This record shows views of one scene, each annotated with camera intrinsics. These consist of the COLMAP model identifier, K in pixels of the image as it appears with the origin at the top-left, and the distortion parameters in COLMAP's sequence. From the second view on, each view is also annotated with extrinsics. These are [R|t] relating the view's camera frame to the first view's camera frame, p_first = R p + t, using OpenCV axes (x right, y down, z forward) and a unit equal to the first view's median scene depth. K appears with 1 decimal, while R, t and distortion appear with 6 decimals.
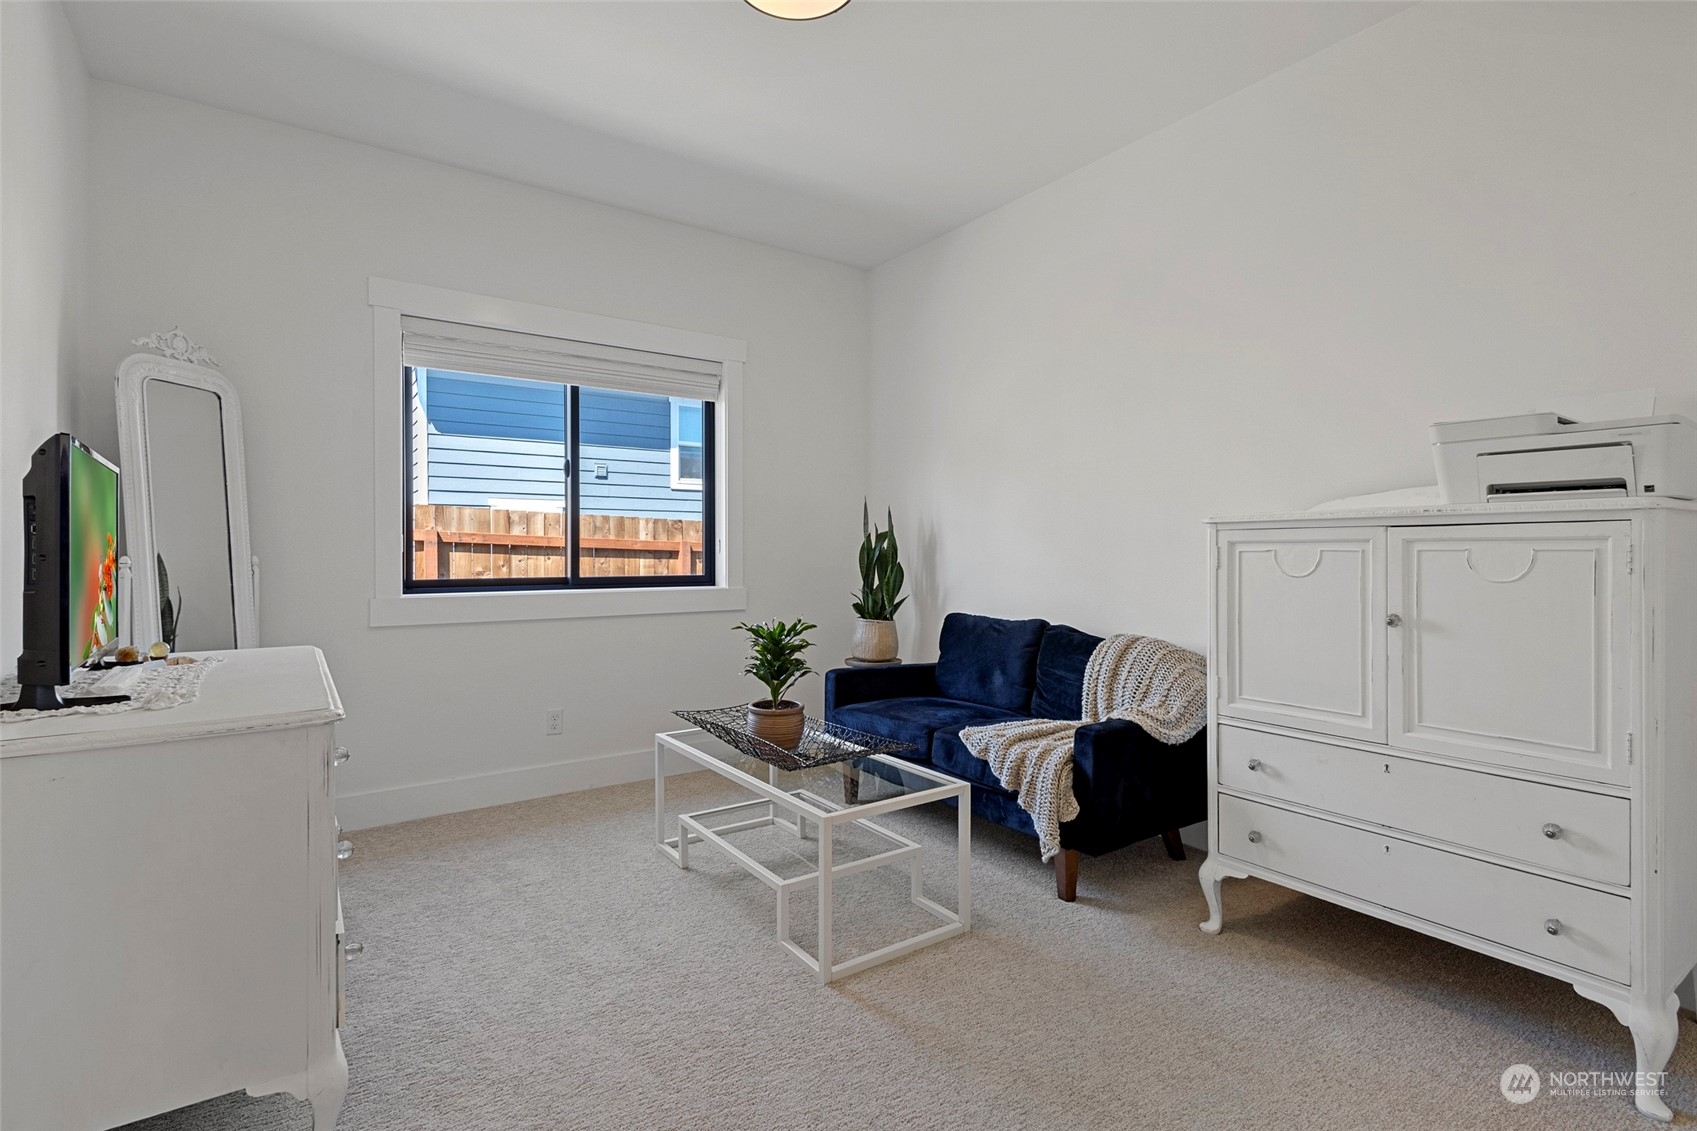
lens RADIAL K [[788.1, 0, 850.3], [0, 788.1, 581.8], [0, 0, 1]] dist [0.001709, 0.000972]
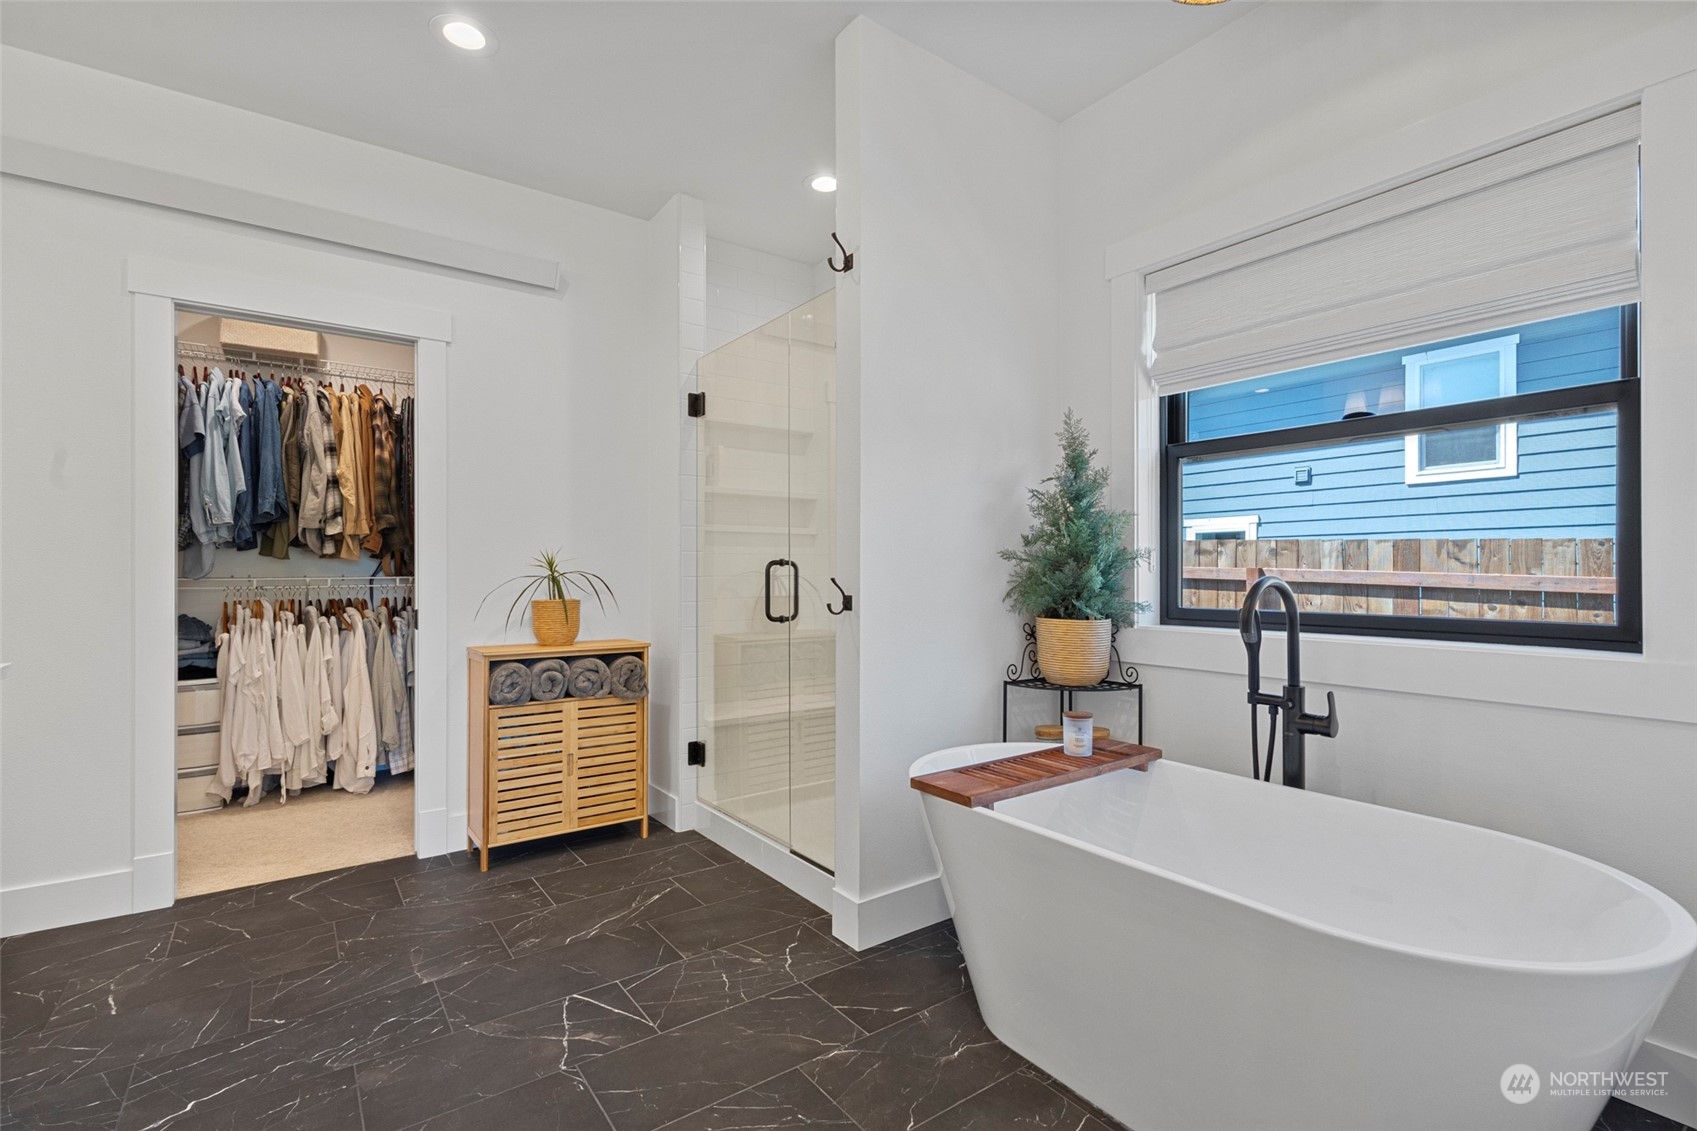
lens RADIAL K [[779.7, 0, 852.9], [0, 779.7, 572.3], [0, 0, 1]] dist [0.015675, 0.000603]
pose [[0.010920, 0.000026, -0.999940, 0.417554], [-0.046450, 0.998920, -0.000481, -0.028330], [0.998861, 0.046453, 0.010909, 0.570282]]
